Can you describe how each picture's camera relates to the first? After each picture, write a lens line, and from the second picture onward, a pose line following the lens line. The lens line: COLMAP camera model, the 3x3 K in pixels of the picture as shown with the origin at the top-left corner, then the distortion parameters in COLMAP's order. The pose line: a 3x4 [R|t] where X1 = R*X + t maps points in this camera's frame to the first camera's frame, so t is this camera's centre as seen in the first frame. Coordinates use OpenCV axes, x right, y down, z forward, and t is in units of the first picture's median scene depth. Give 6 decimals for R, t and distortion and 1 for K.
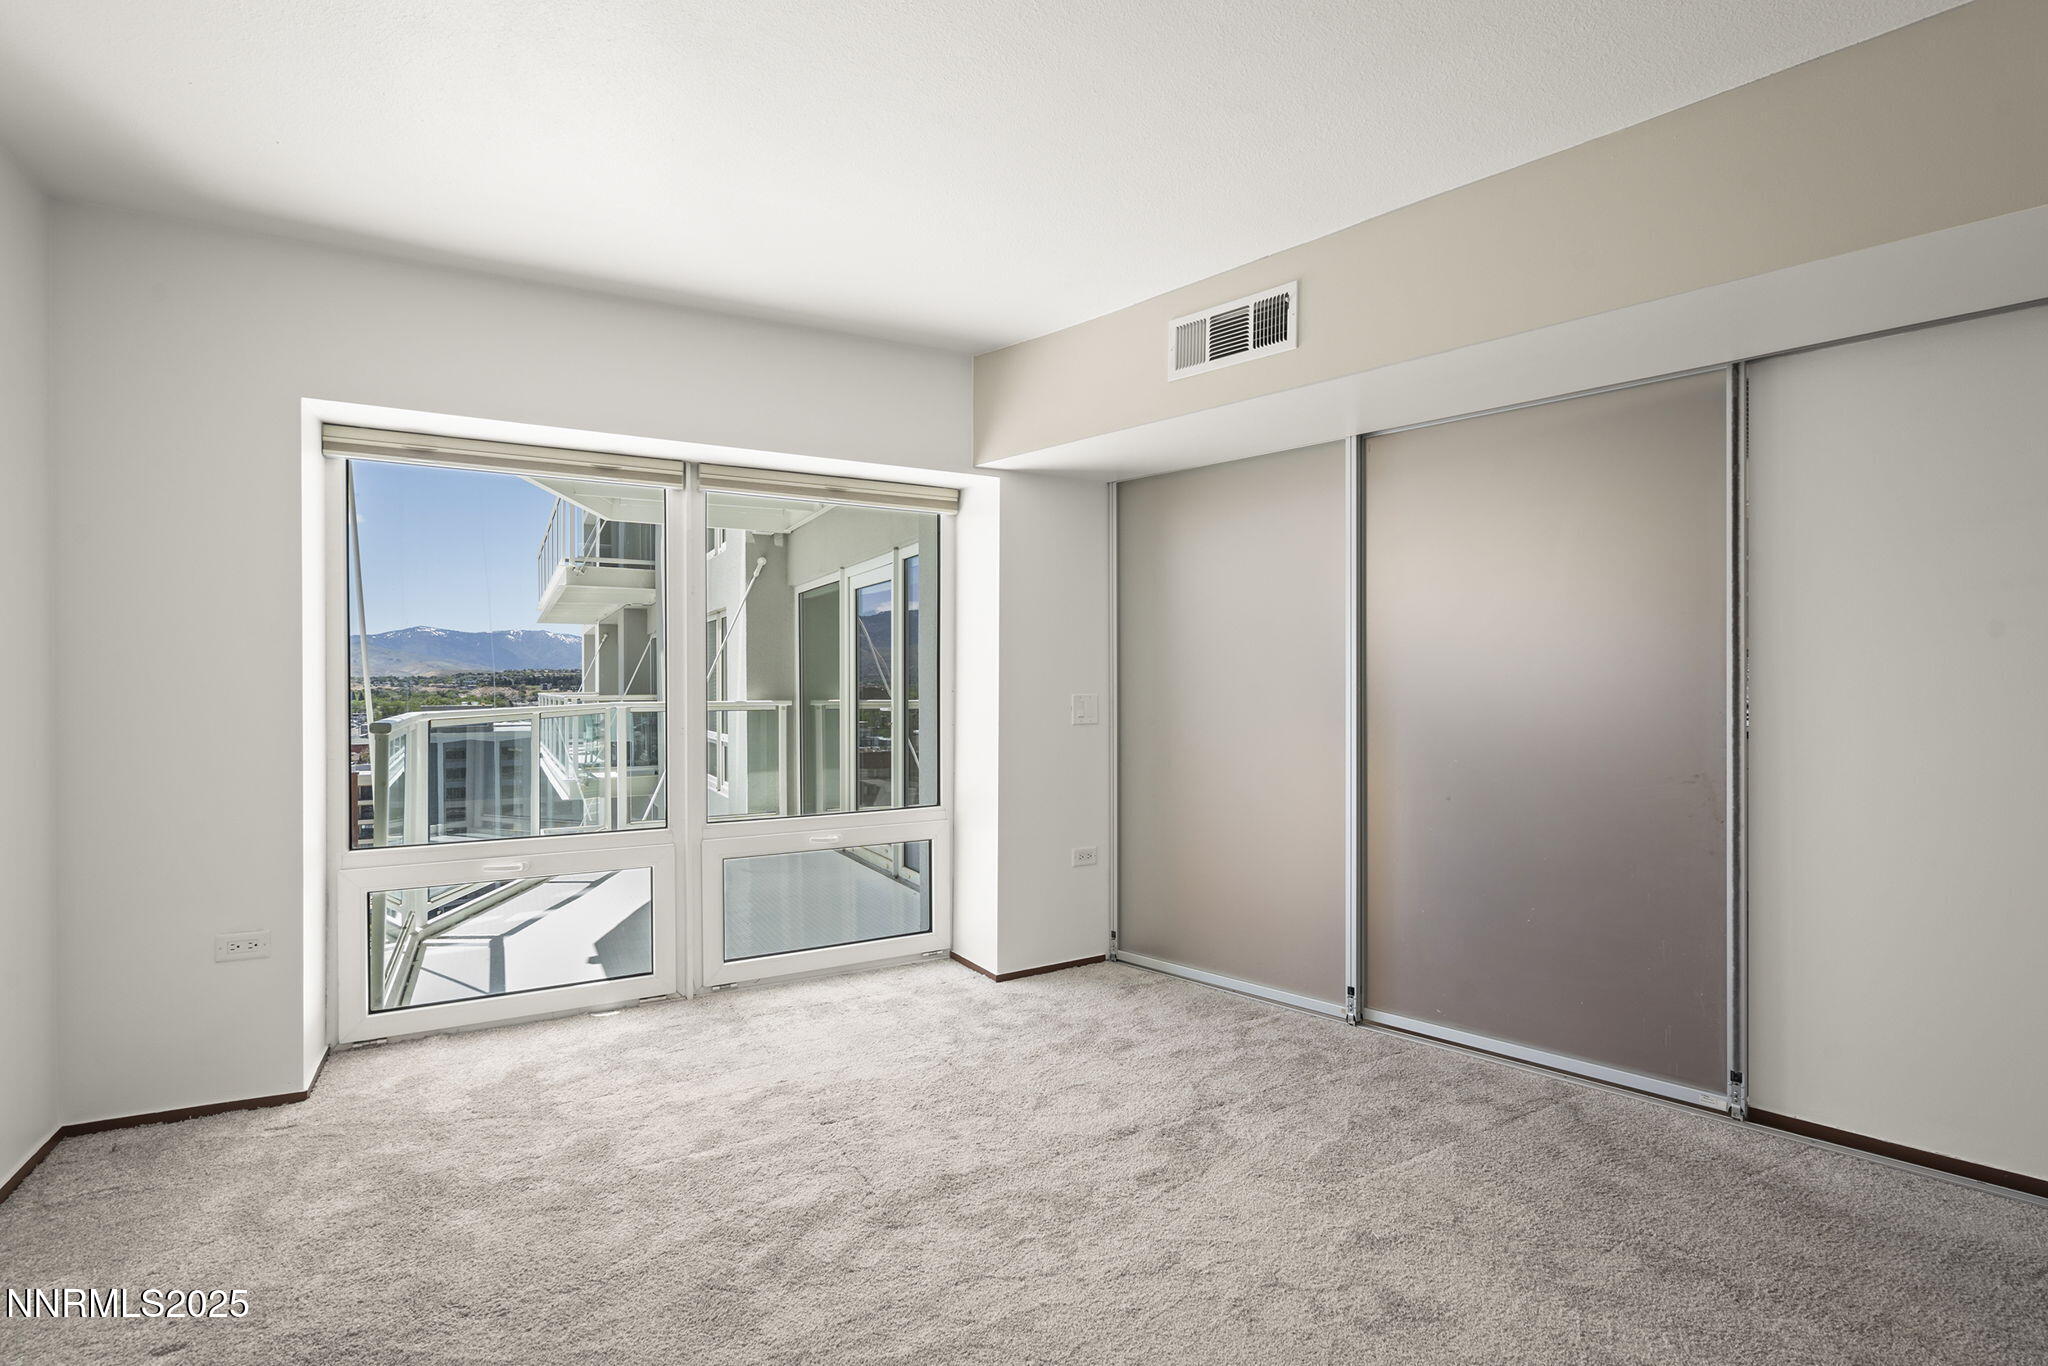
lens RADIAL K [[958.5, 0, 1024.0], [0, 958.5, 683.0], [0, 0, 1]] dist [0.001489, 0.000174]
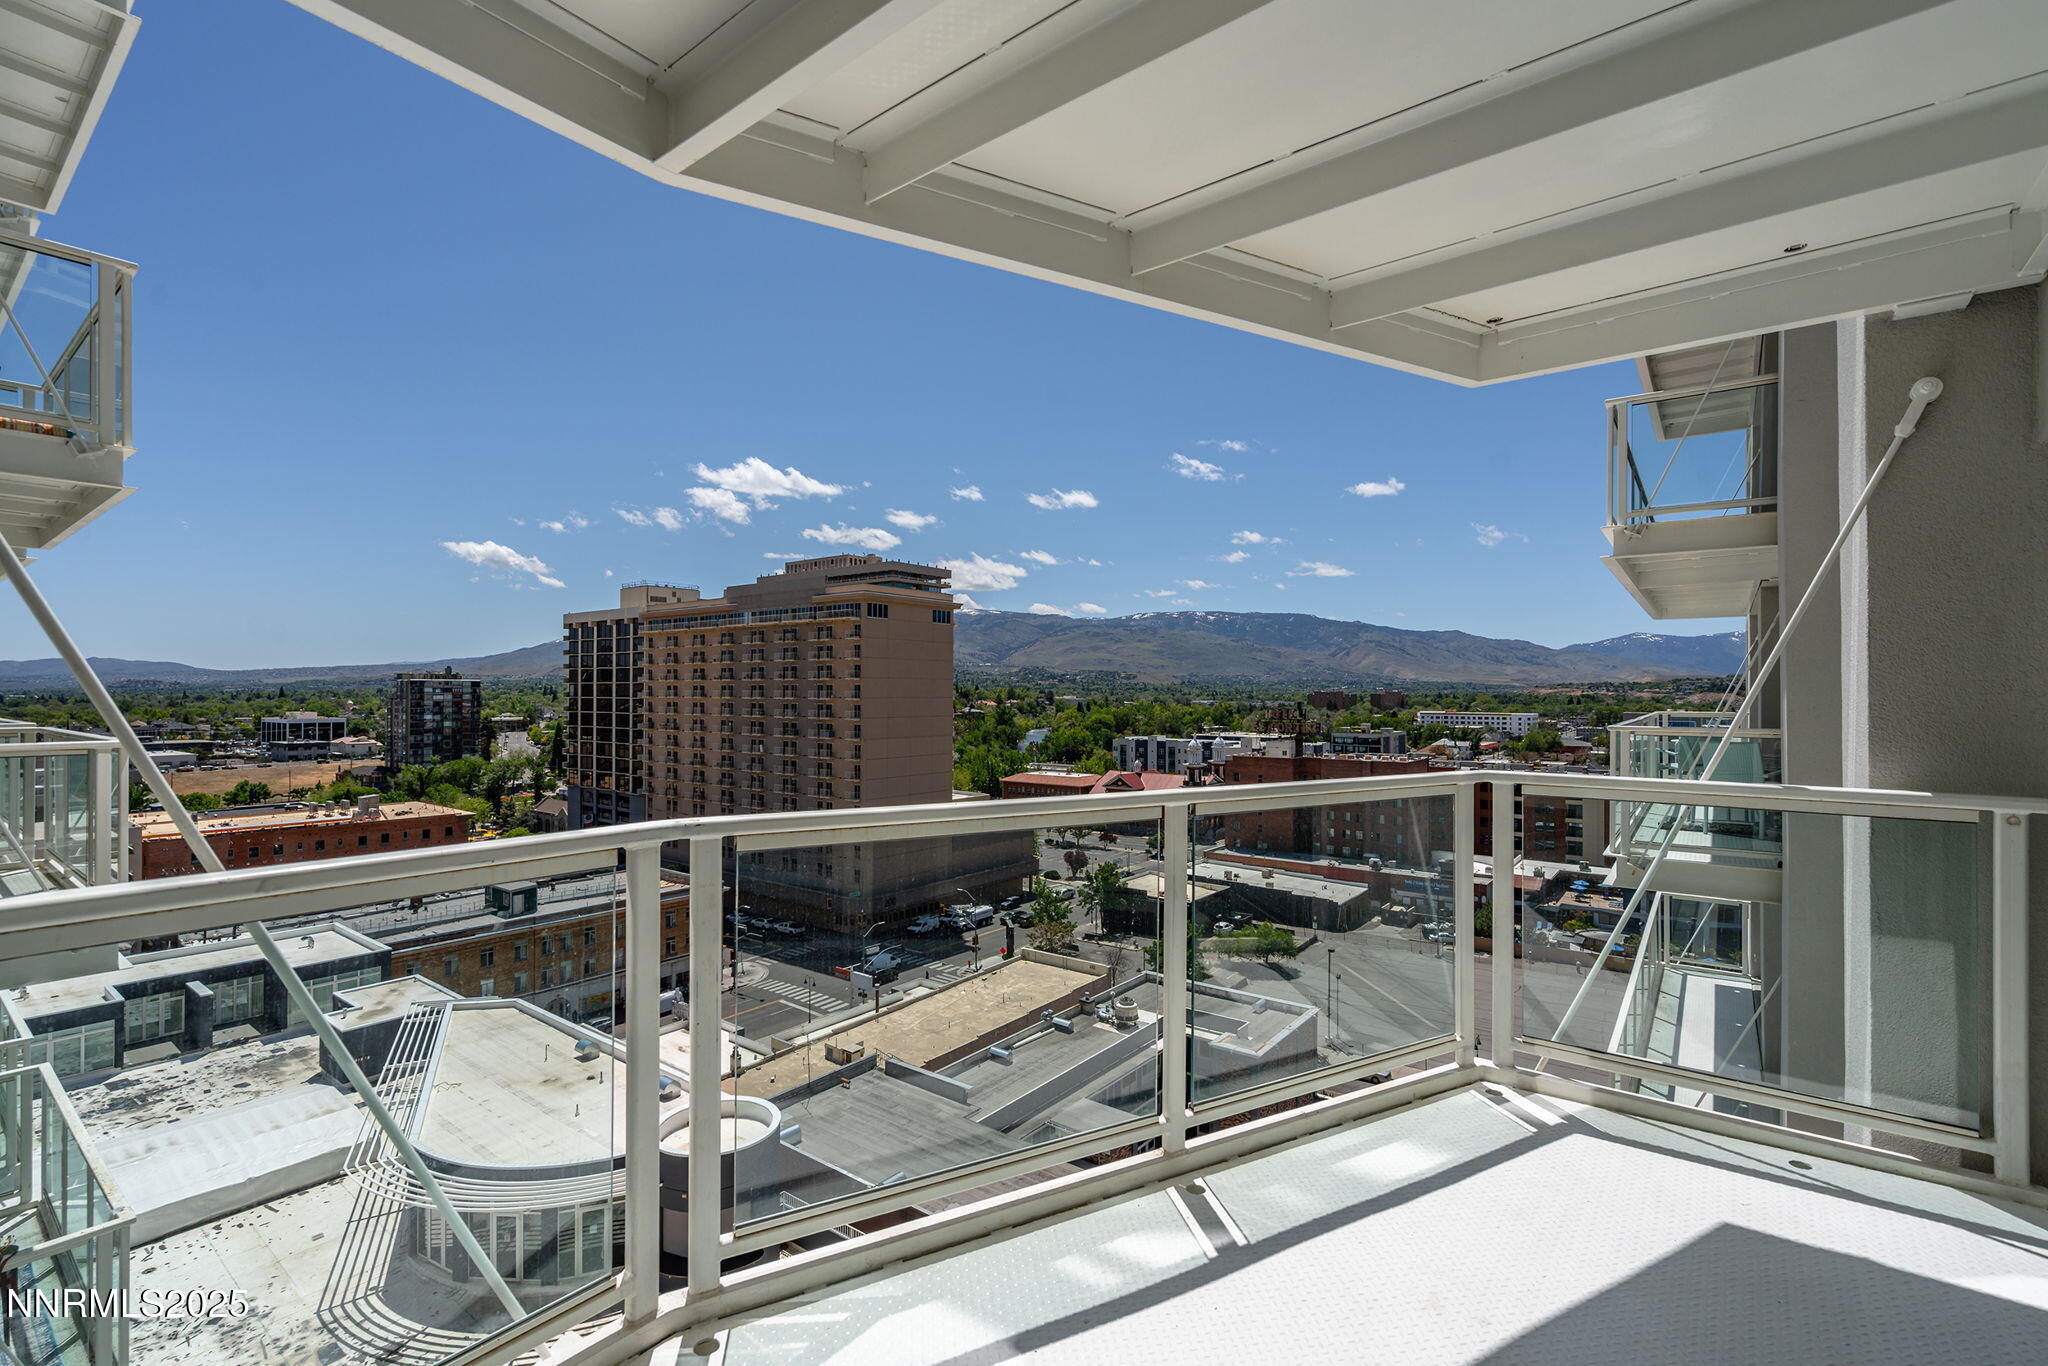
lens RADIAL K [[911.4, 0, 1024.0], [0, 911.4, 683.0], [0, 0, 1]] dist [-0.000624, -0.000801]
pose [[0.400113, -0.005823, -0.916447, -0.258743], [0.000747, 0.999982, -0.006027, -0.048456], [0.916465, 0.001727, 0.400110, 1.440904]]
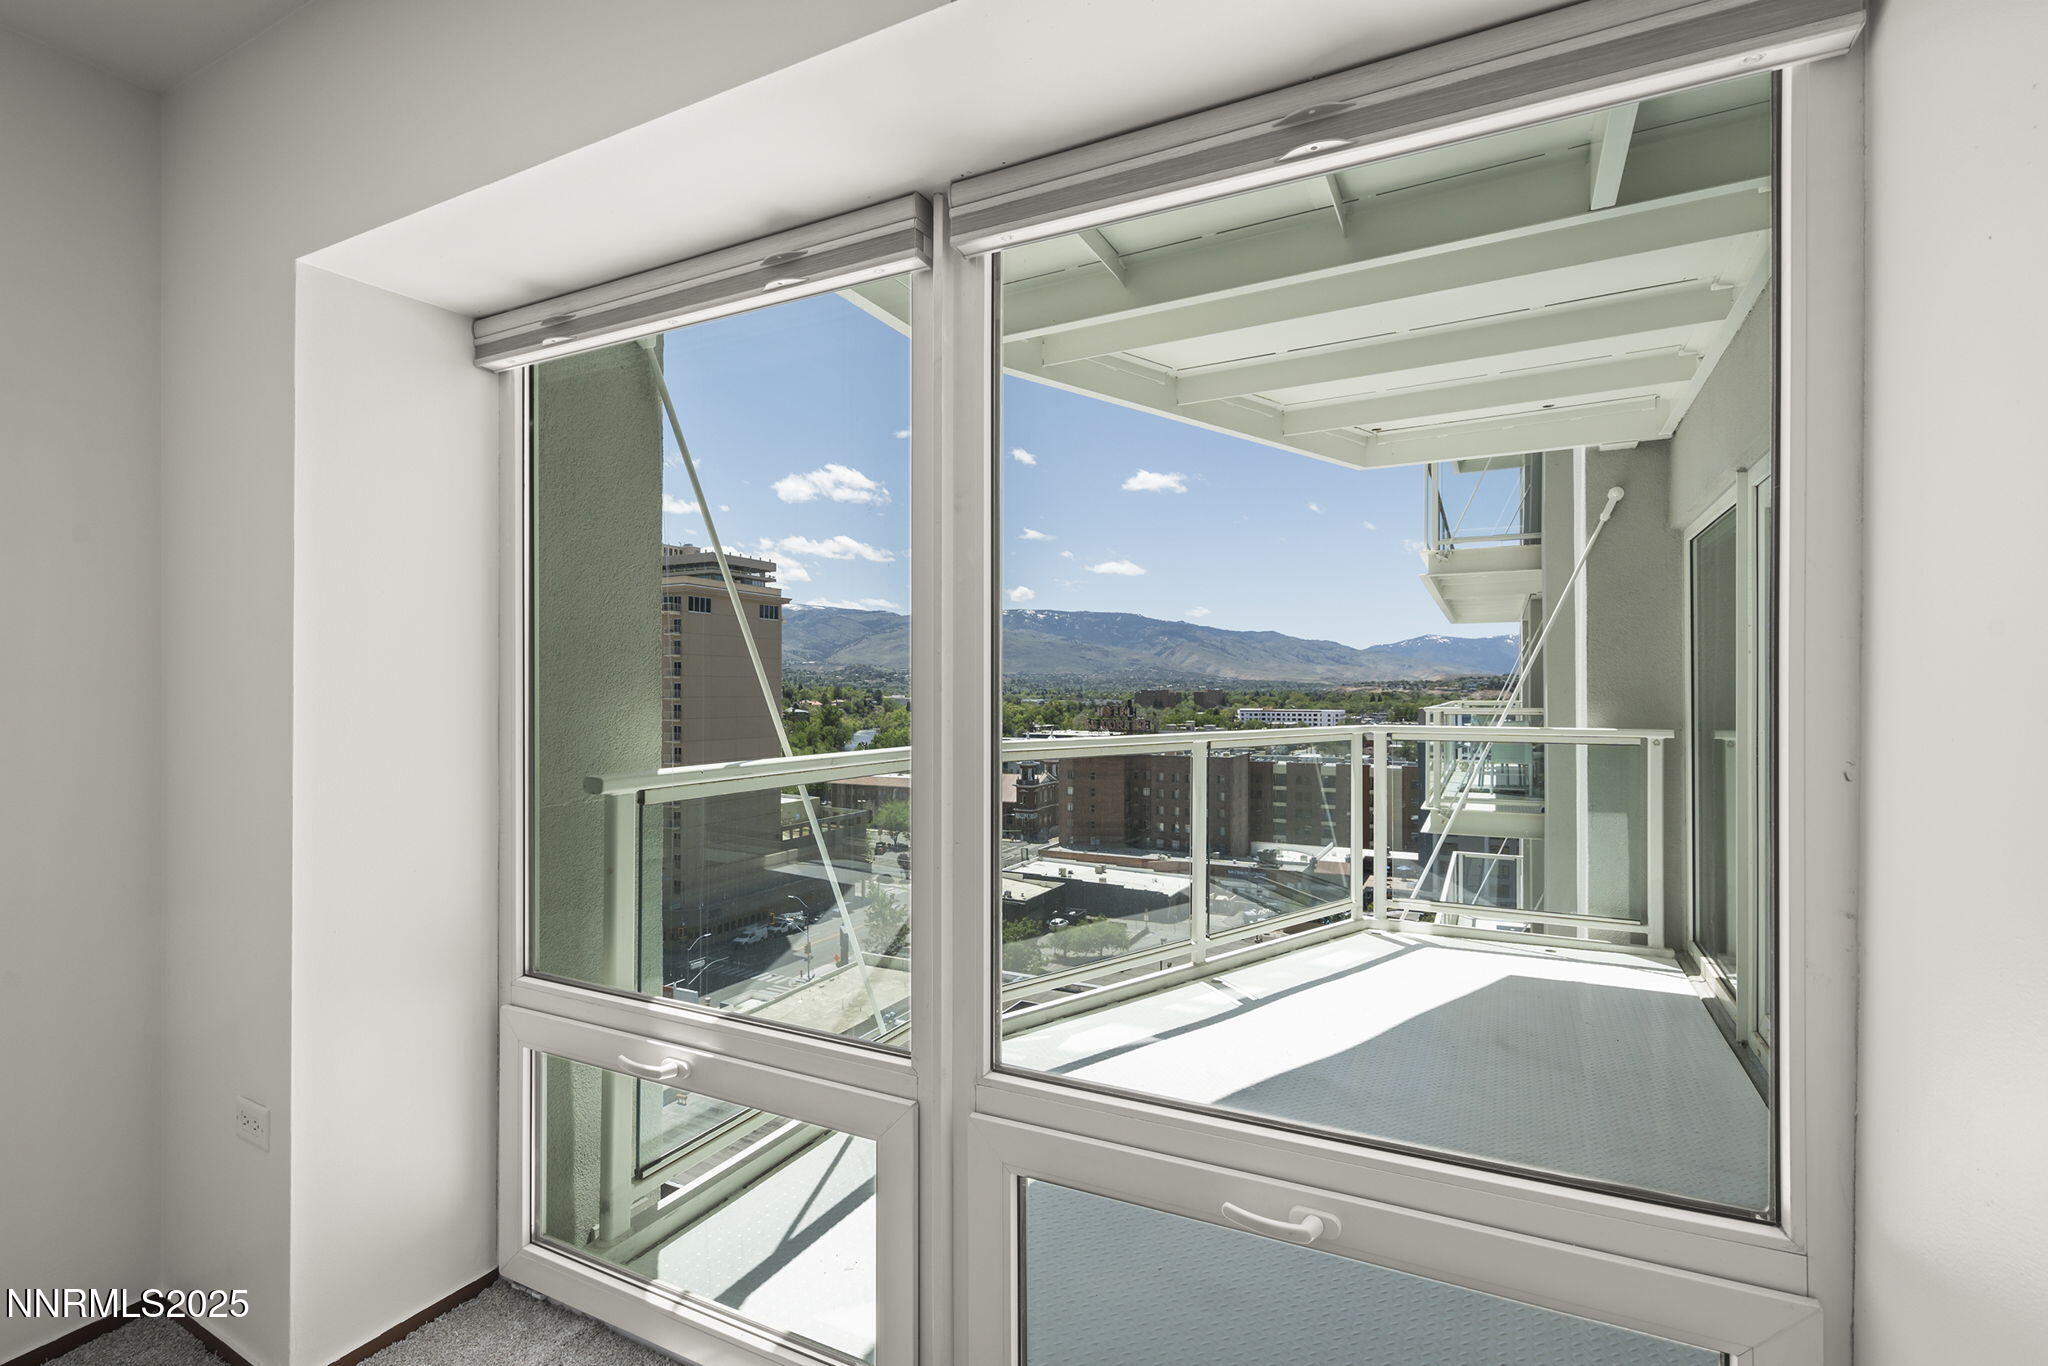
lens RADIAL K [[940.0, 0, 1020.4], [0, 940.0, 685.9], [0, 0, 1]] dist [-0.003168, 0.000028]
pose [[0.559968, -0.002919, -0.828509, 0.006491], [0.002767, 0.999995, -0.001653, -0.020563], [0.828510, -0.001367, 0.559973, 0.931522]]
